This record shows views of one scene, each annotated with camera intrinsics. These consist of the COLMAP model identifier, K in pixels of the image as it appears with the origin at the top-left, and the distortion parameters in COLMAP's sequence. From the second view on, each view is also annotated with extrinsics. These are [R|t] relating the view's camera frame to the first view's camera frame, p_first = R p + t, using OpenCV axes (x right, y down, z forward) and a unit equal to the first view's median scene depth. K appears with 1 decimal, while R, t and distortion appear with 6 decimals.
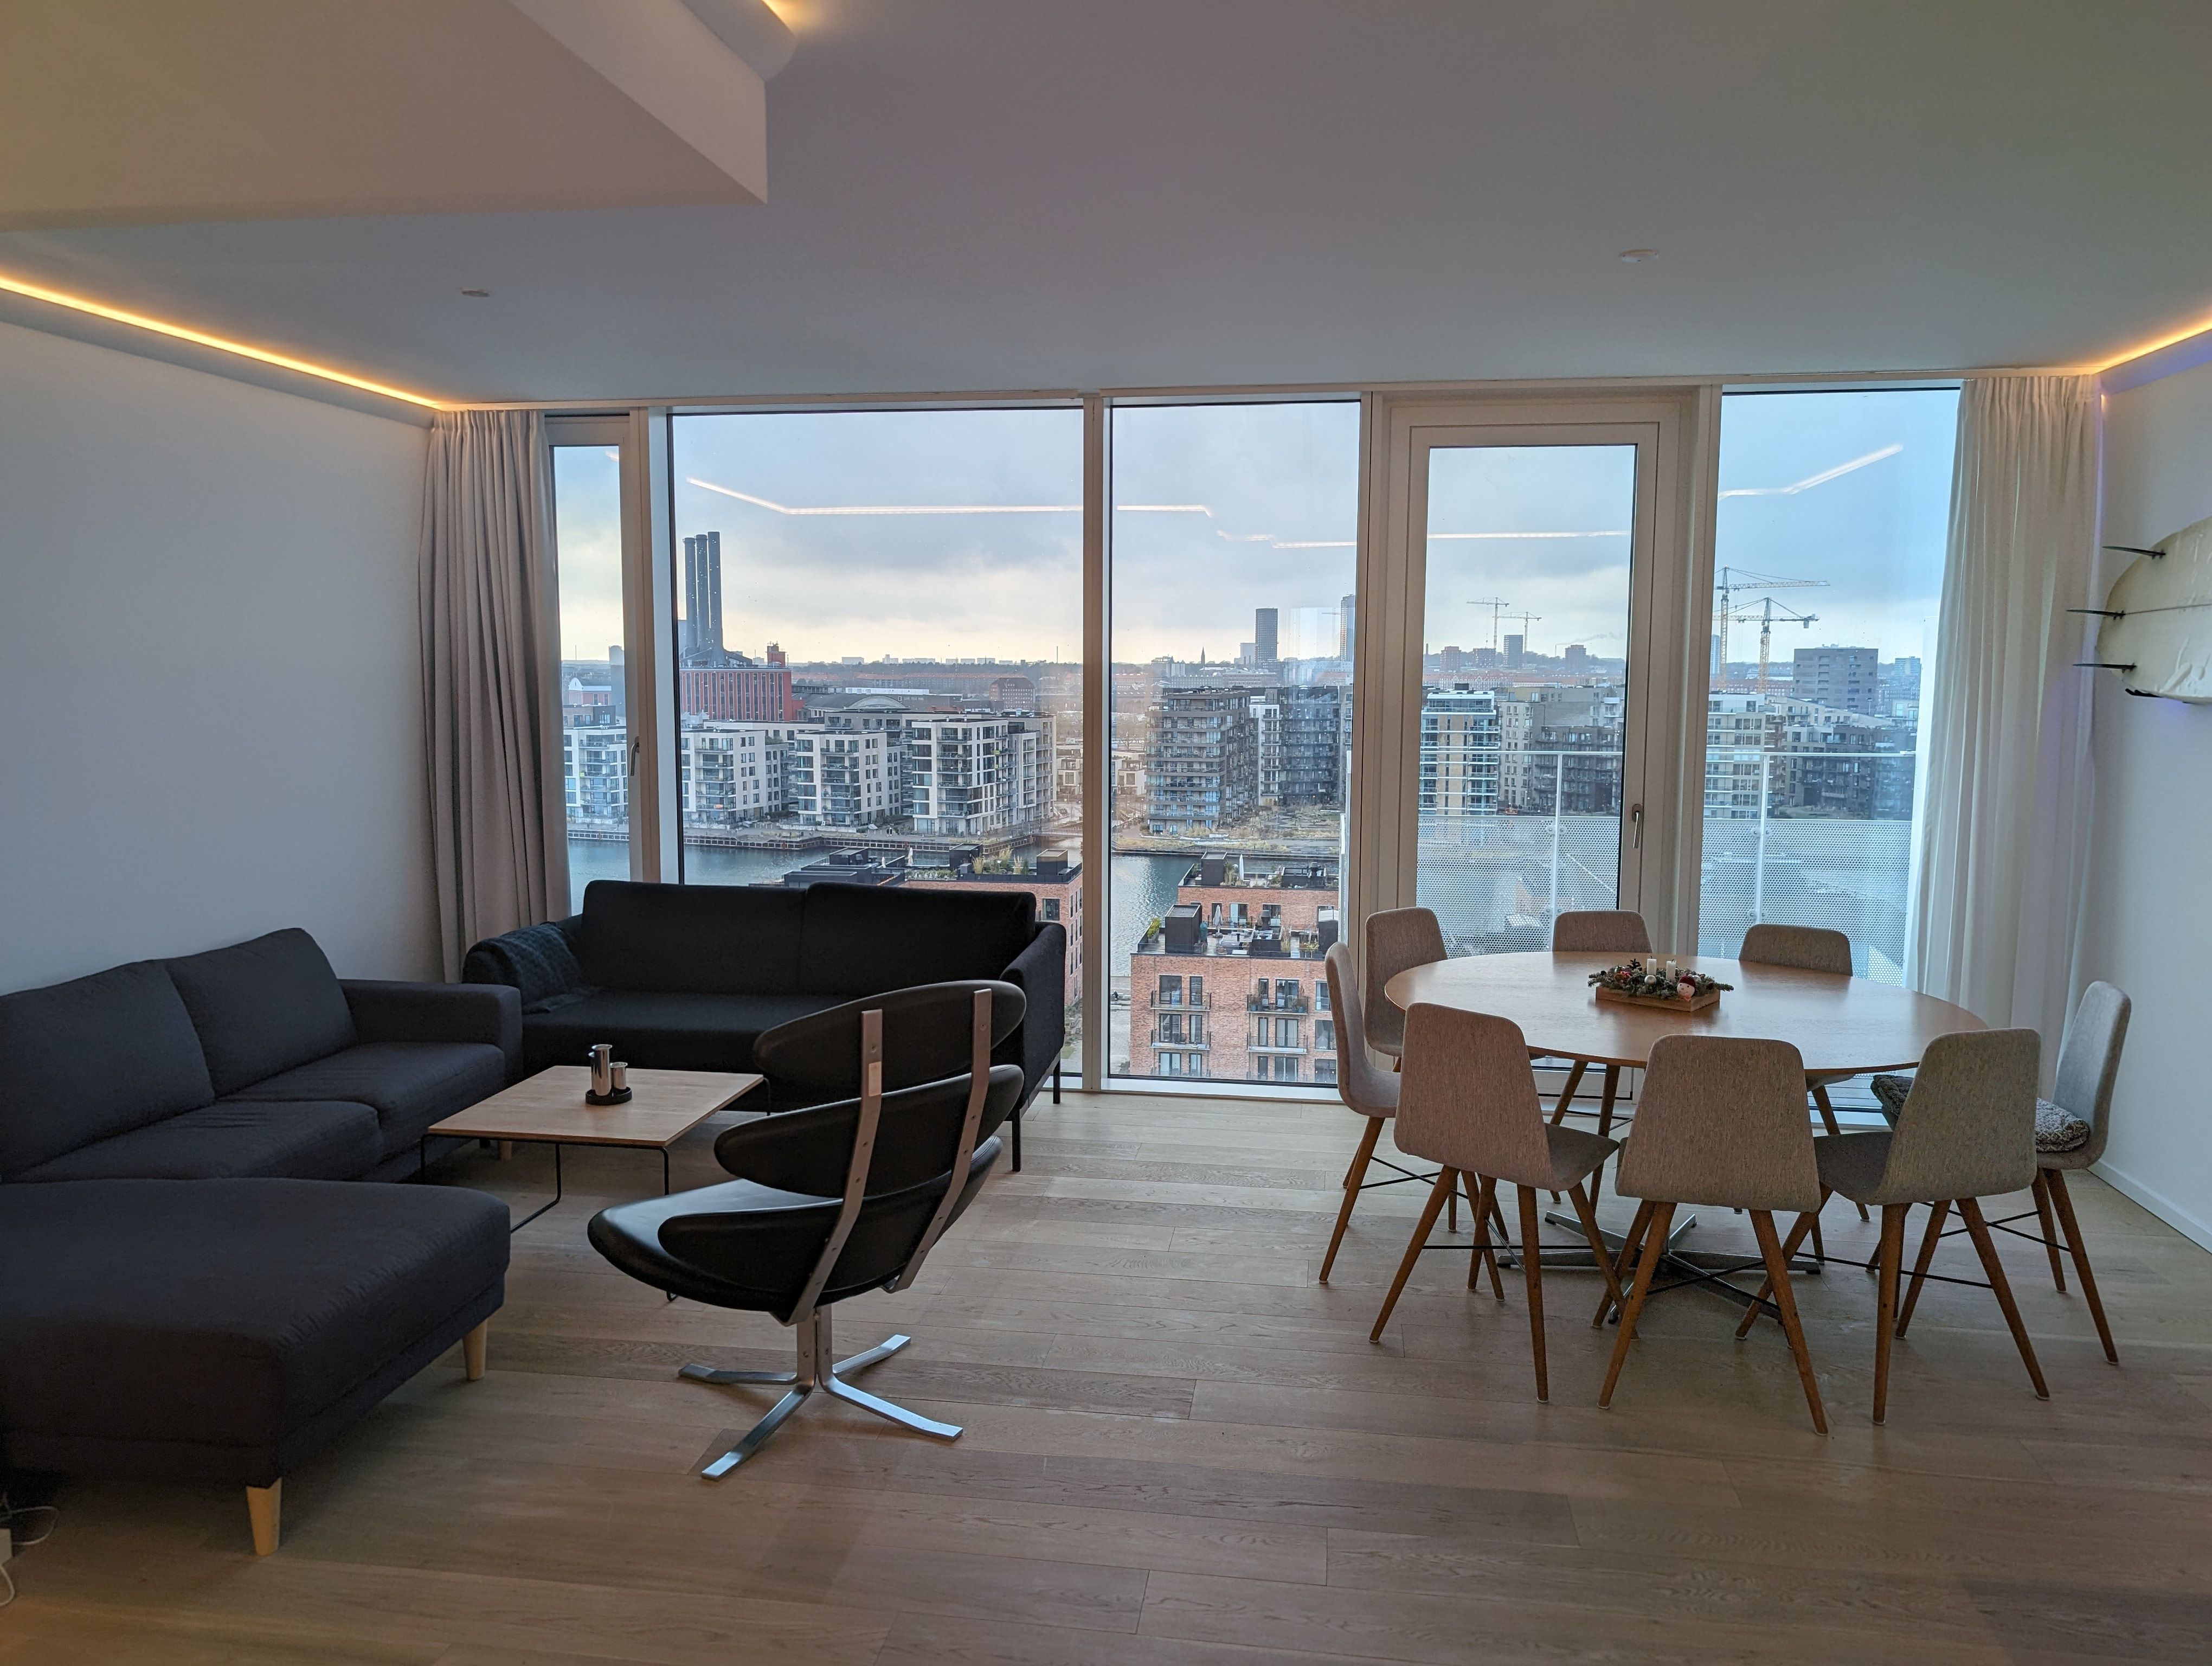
lens RADIAL K [[1575.9, 0, 1106.0], [0, 1575.9, 833.0], [0, 0, 1]] dist [0.033697, -0.035817]
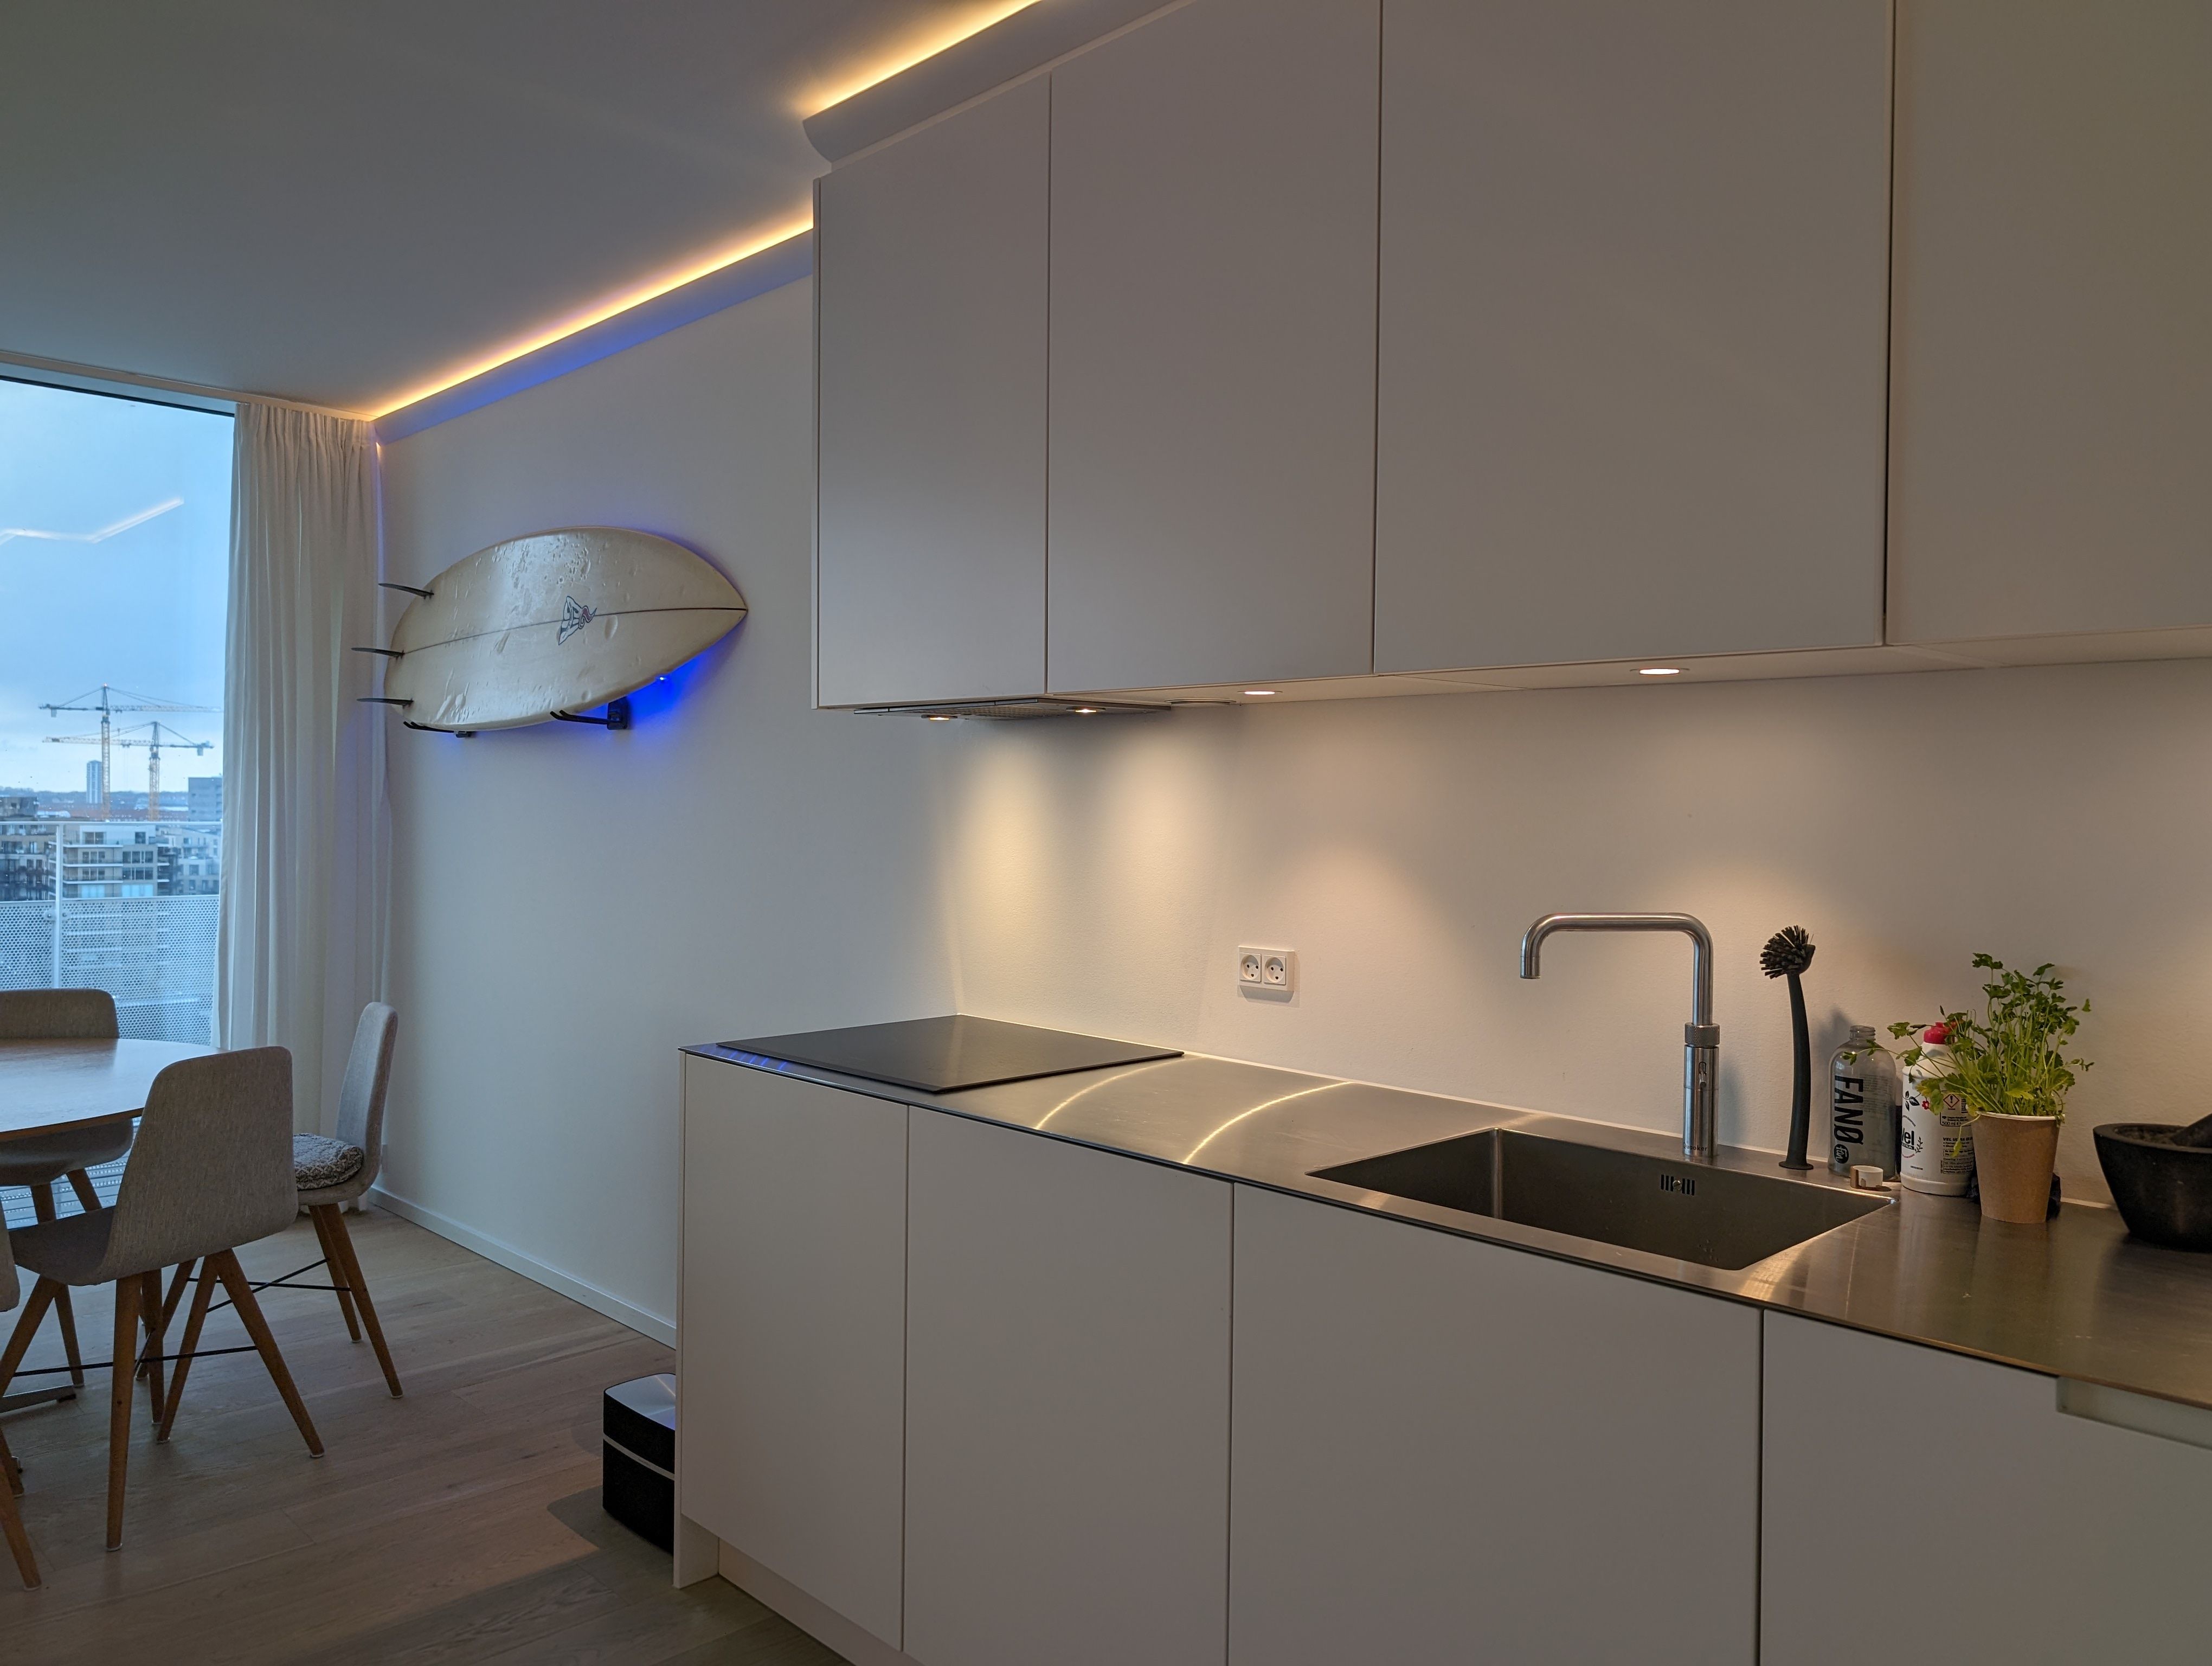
lens RADIAL K [[1575.9, 0, 1106.0], [0, 1575.9, 833.0], [0, 0, 1]] dist [0.033697, -0.035817]
pose [[0.601614, -0.004585, 0.798774, 0.099877], [0.075089, 0.995880, -0.050839, 0.058734], [-0.795250, 0.090565, 0.599480, 0.047711]]
